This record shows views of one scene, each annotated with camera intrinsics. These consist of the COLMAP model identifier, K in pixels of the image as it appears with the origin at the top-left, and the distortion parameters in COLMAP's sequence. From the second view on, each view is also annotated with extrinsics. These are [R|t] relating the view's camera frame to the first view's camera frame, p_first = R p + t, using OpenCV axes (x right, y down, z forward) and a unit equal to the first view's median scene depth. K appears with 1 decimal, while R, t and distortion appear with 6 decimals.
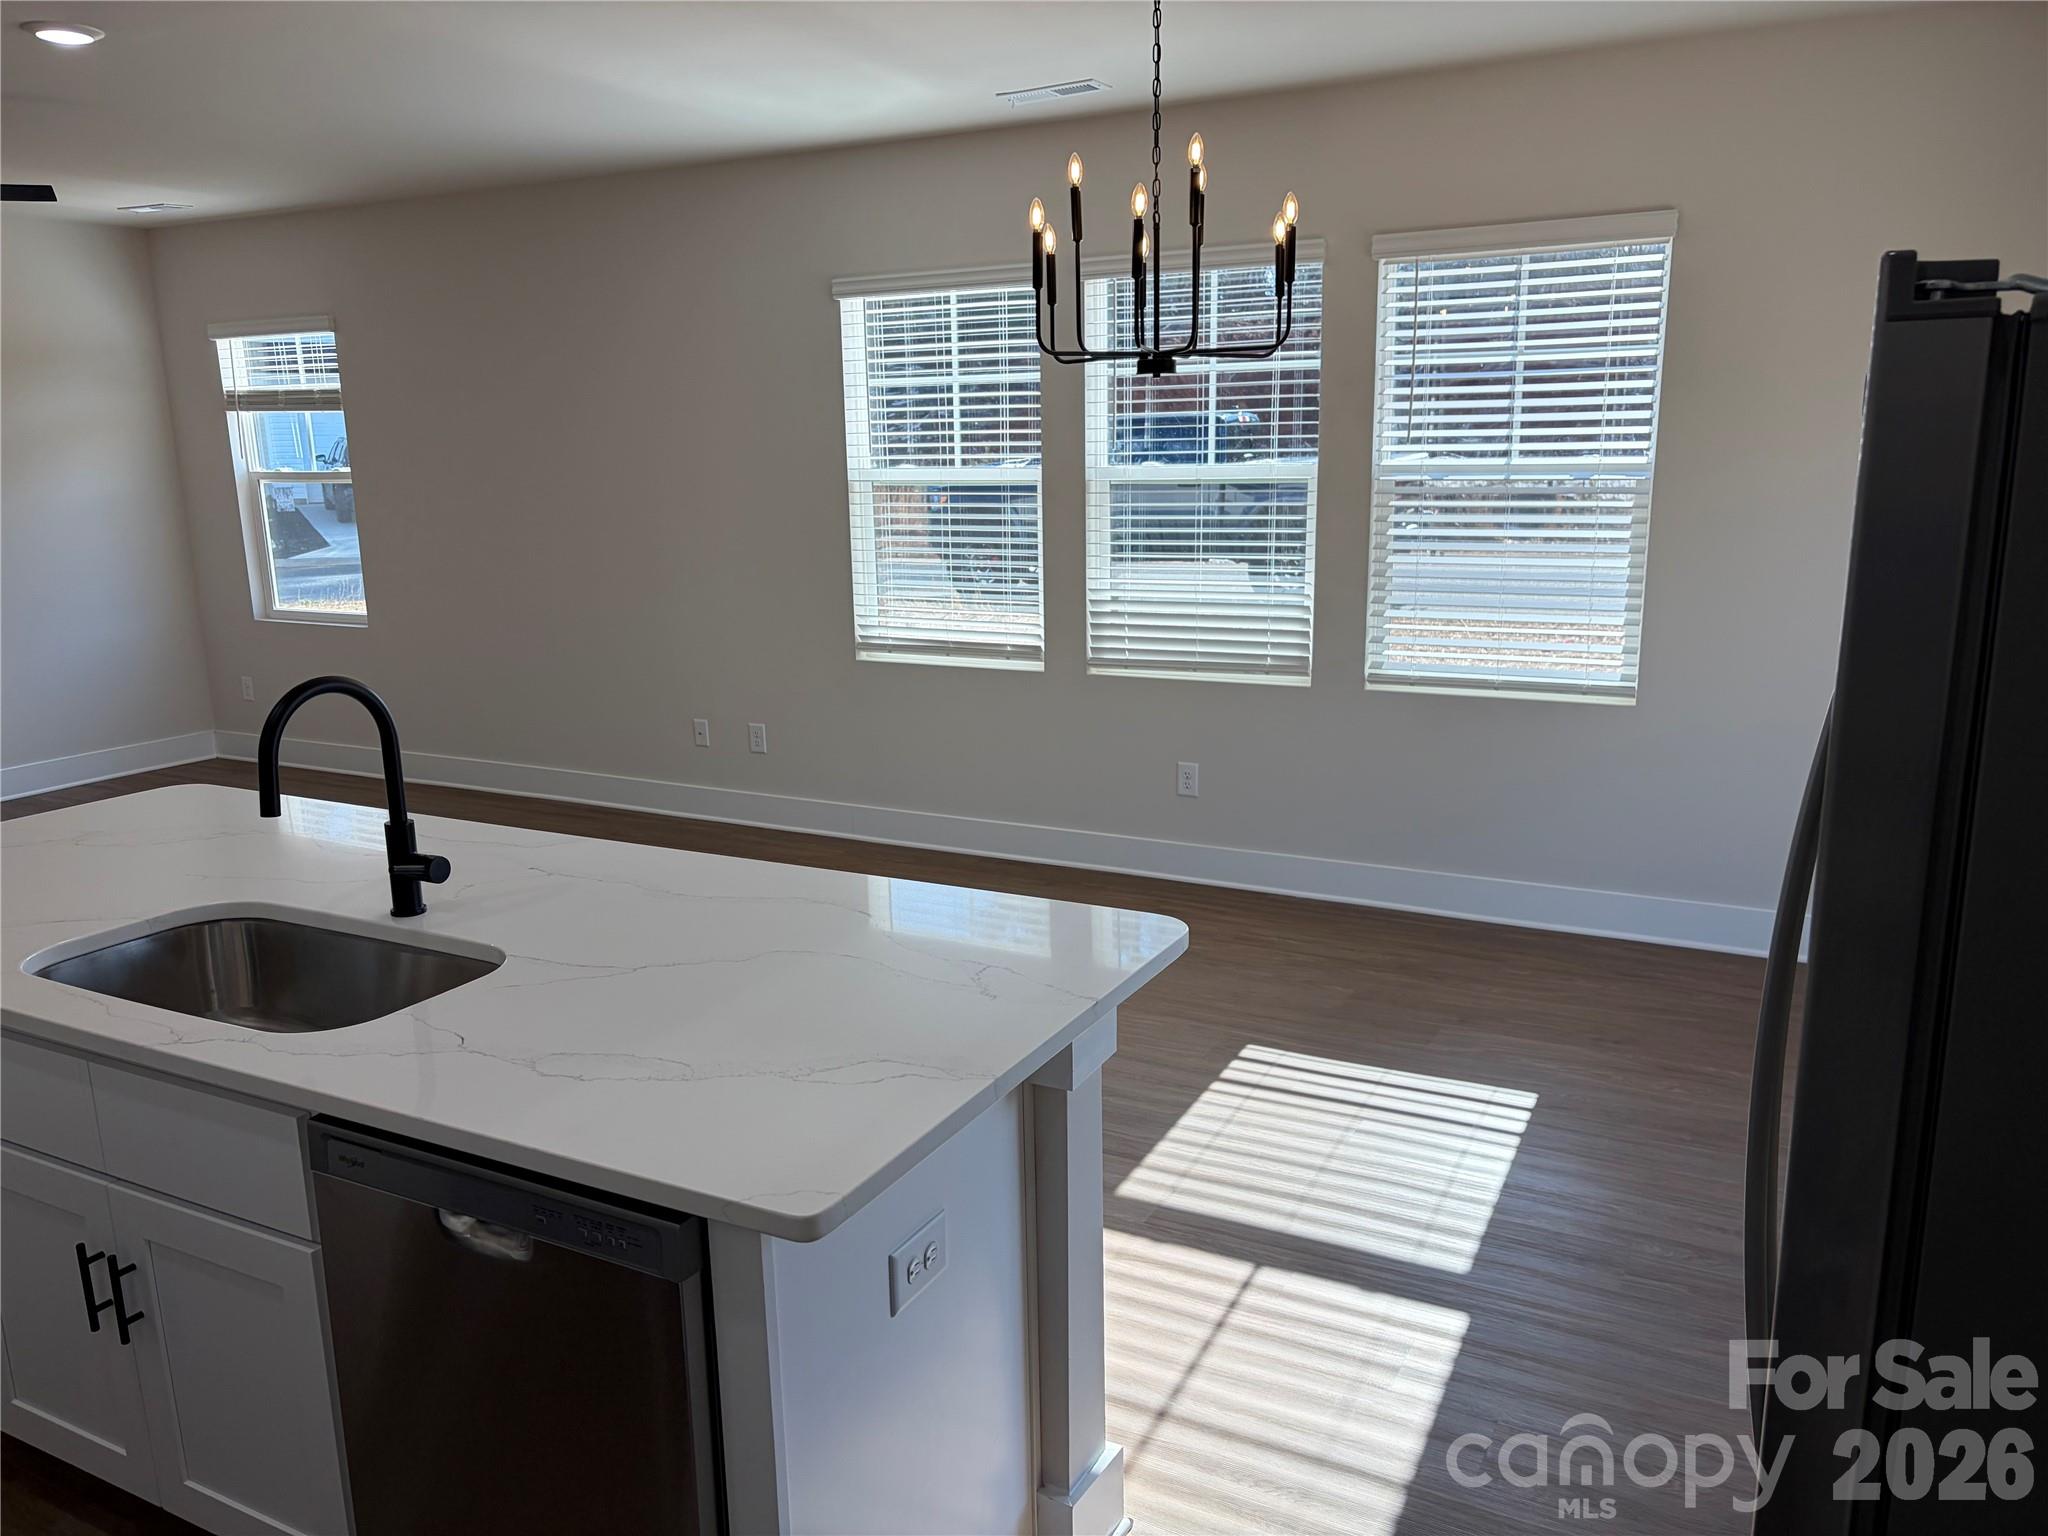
lens RADIAL K [[1528.6, 0, 1019.6], [0, 1528.6, 833.8], [0, 0, 1]] dist [0.043298, -0.042081]
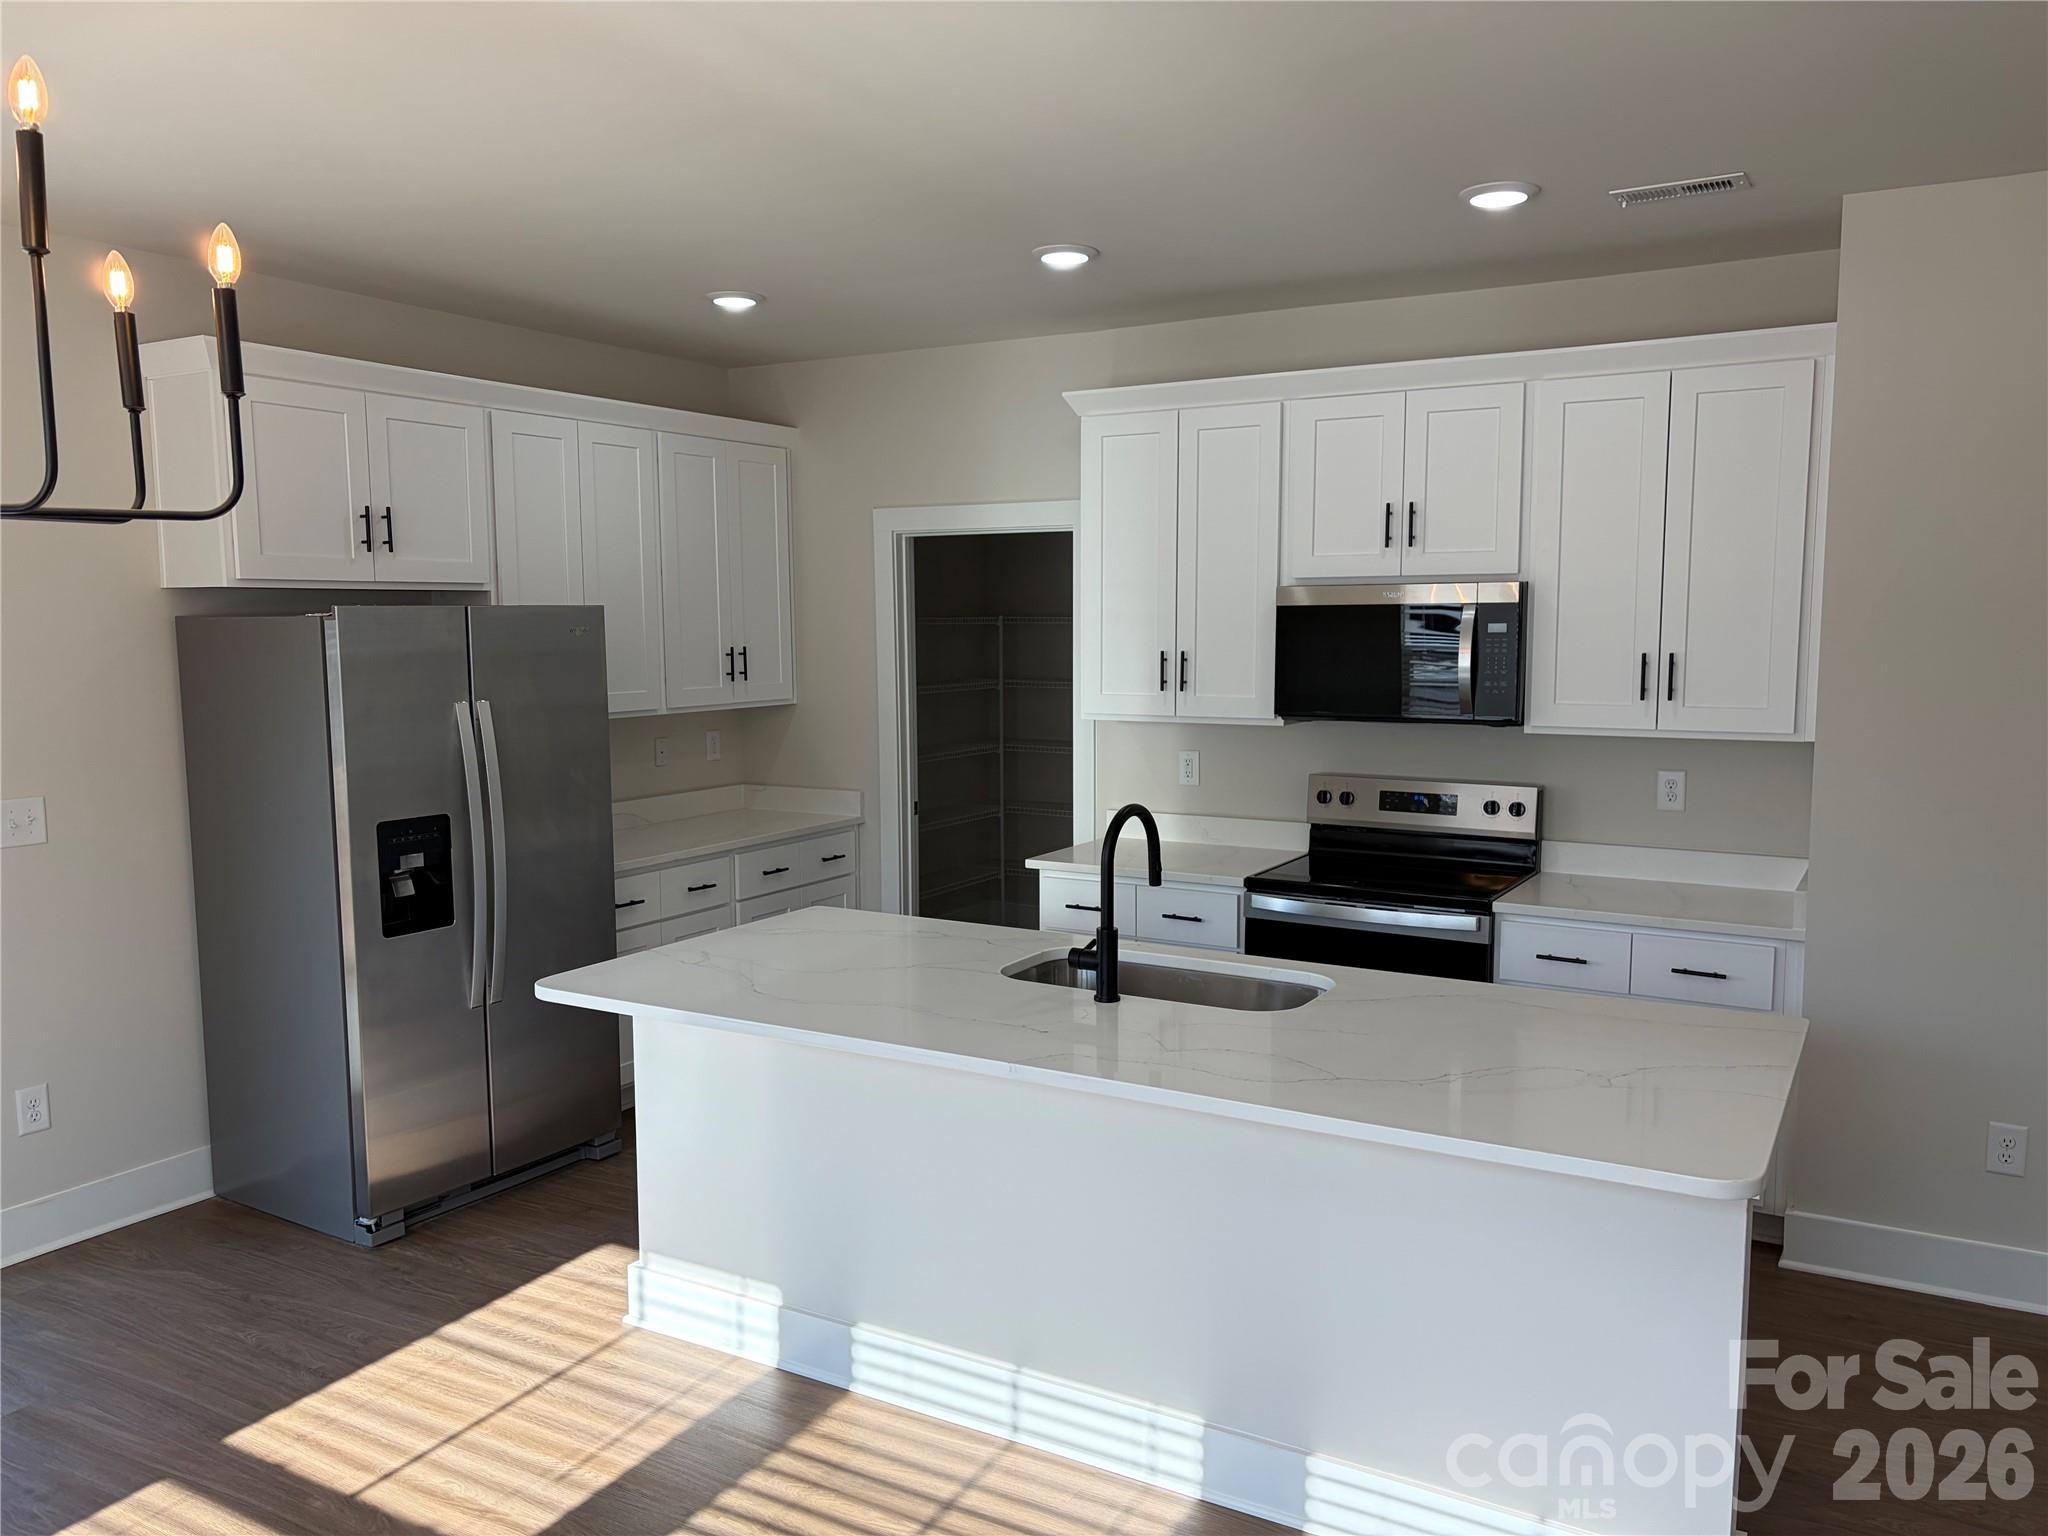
lens RADIAL K [[1528.6, 0, 1032.2], [0, 1528.6, 795.6], [0, 0, 1]] dist [0.043298, -0.042081]
pose [[-0.999235, 0.017694, 0.034869, -0.659057], [0.028966, 0.933995, 0.356111, -0.979248], [-0.026266, 0.356849, -0.933793, 3.642629]]
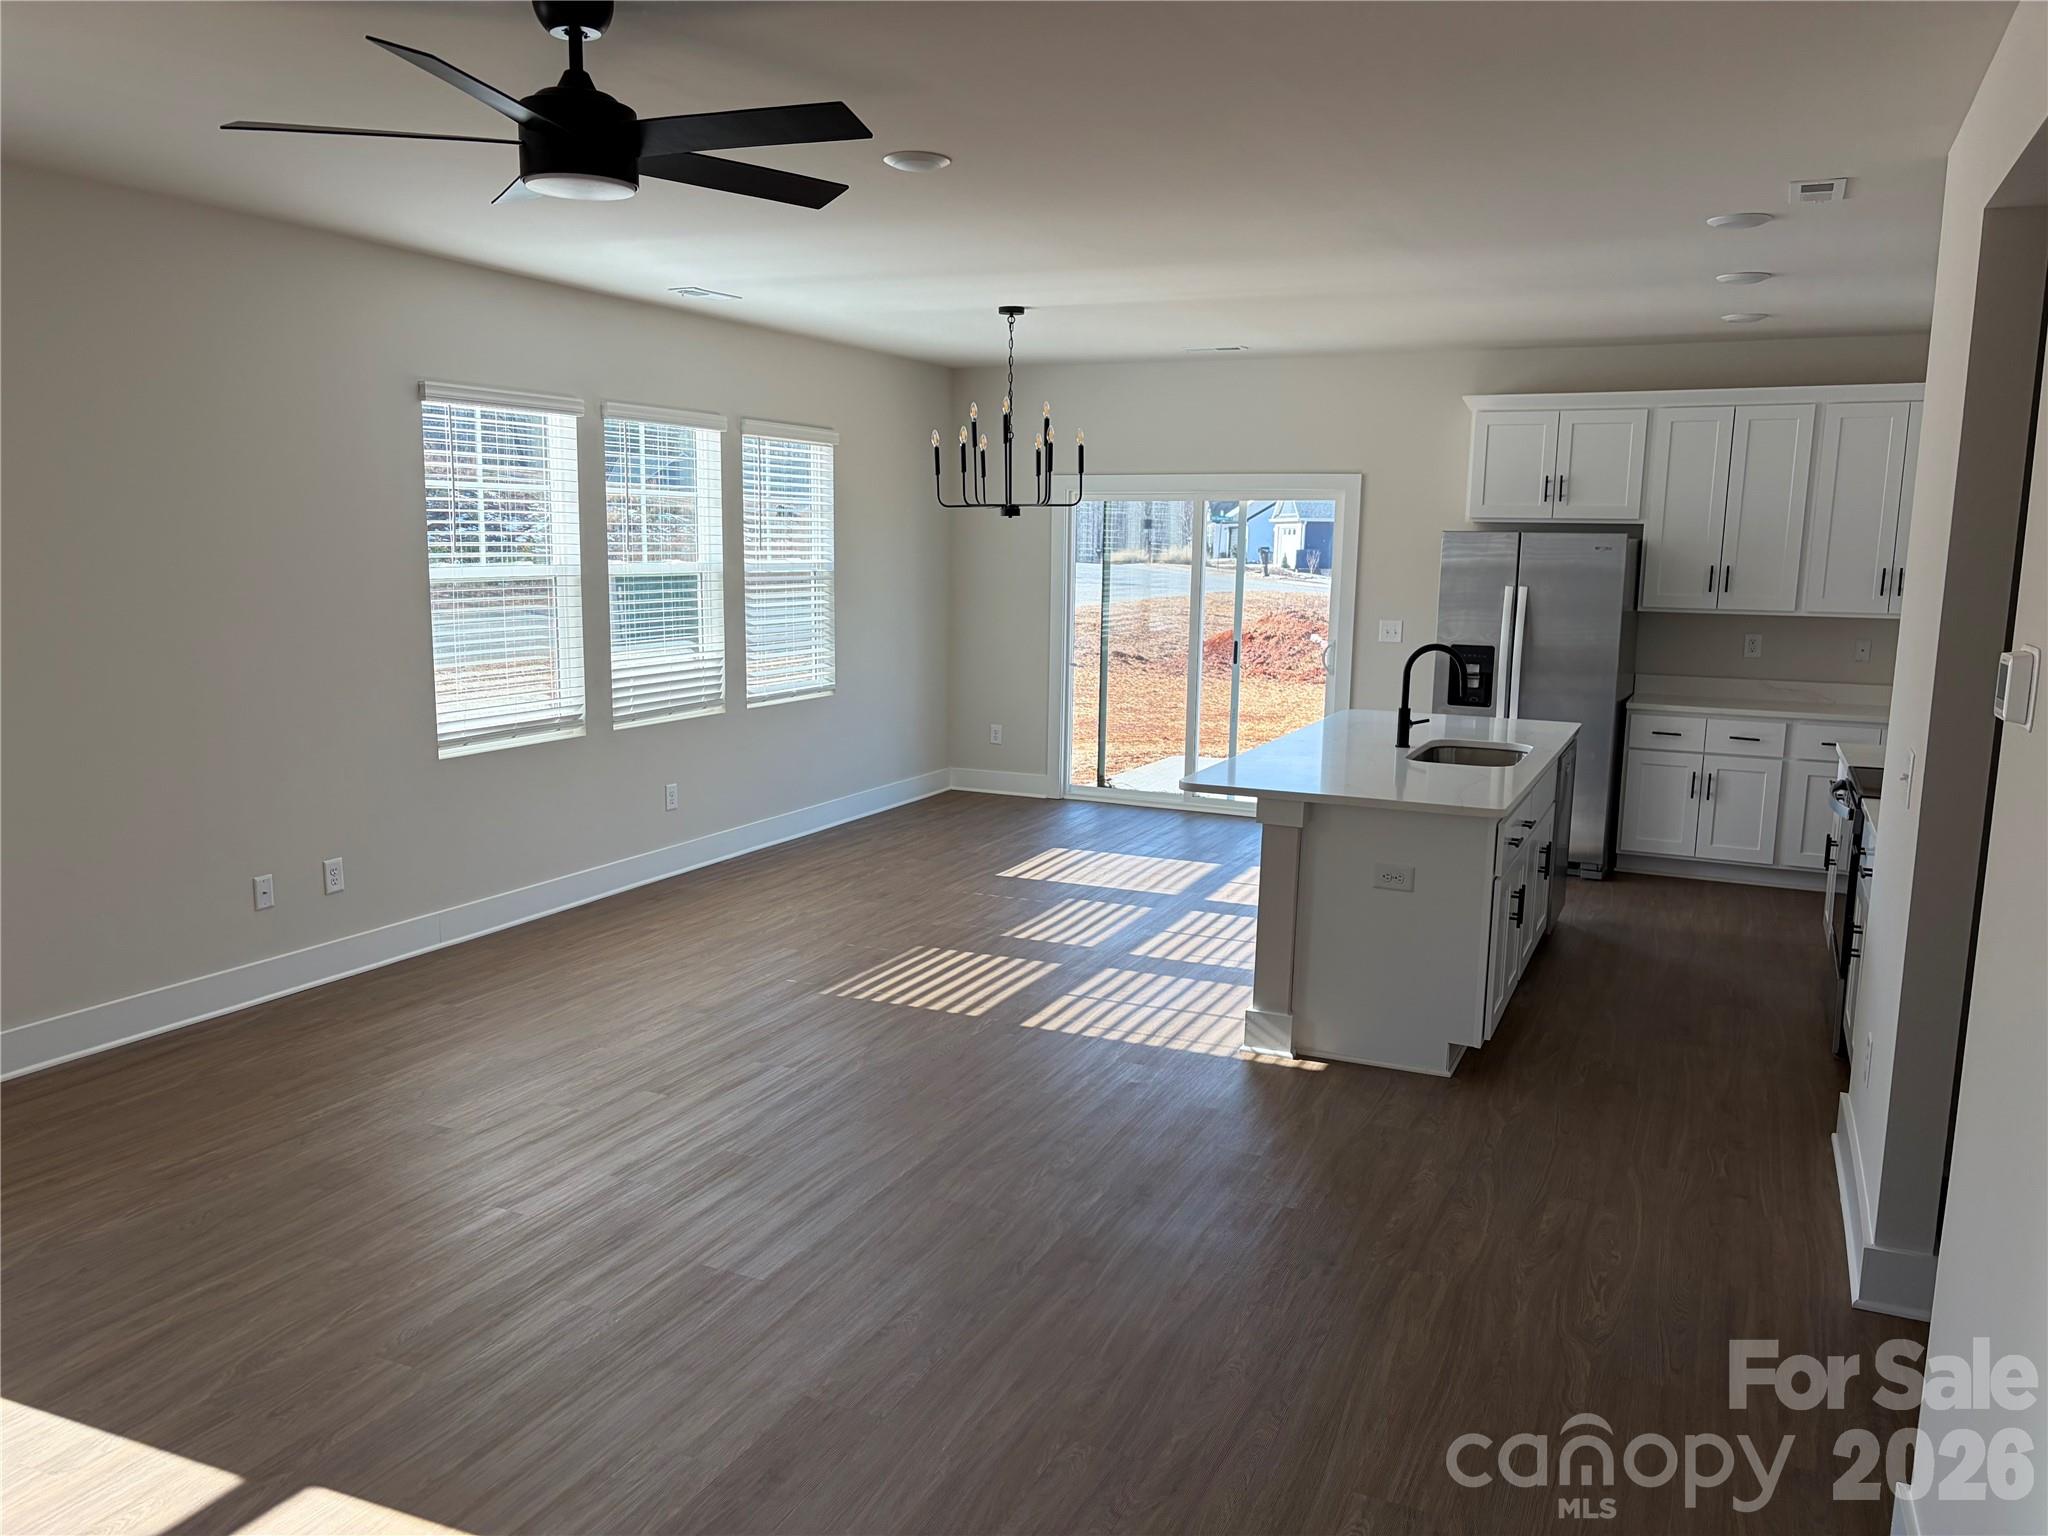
lens RADIAL K [[1528.6, 0, 1044.3], [0, 1528.6, 787.7], [0, 0, 1]] dist [0.043298, -0.042081]
pose [[-0.070447, -0.145343, 0.986870, -4.658068], [0.231885, 0.959840, 0.157915, -0.677503], [-0.970189, 0.239965, -0.033915, 2.788401]]
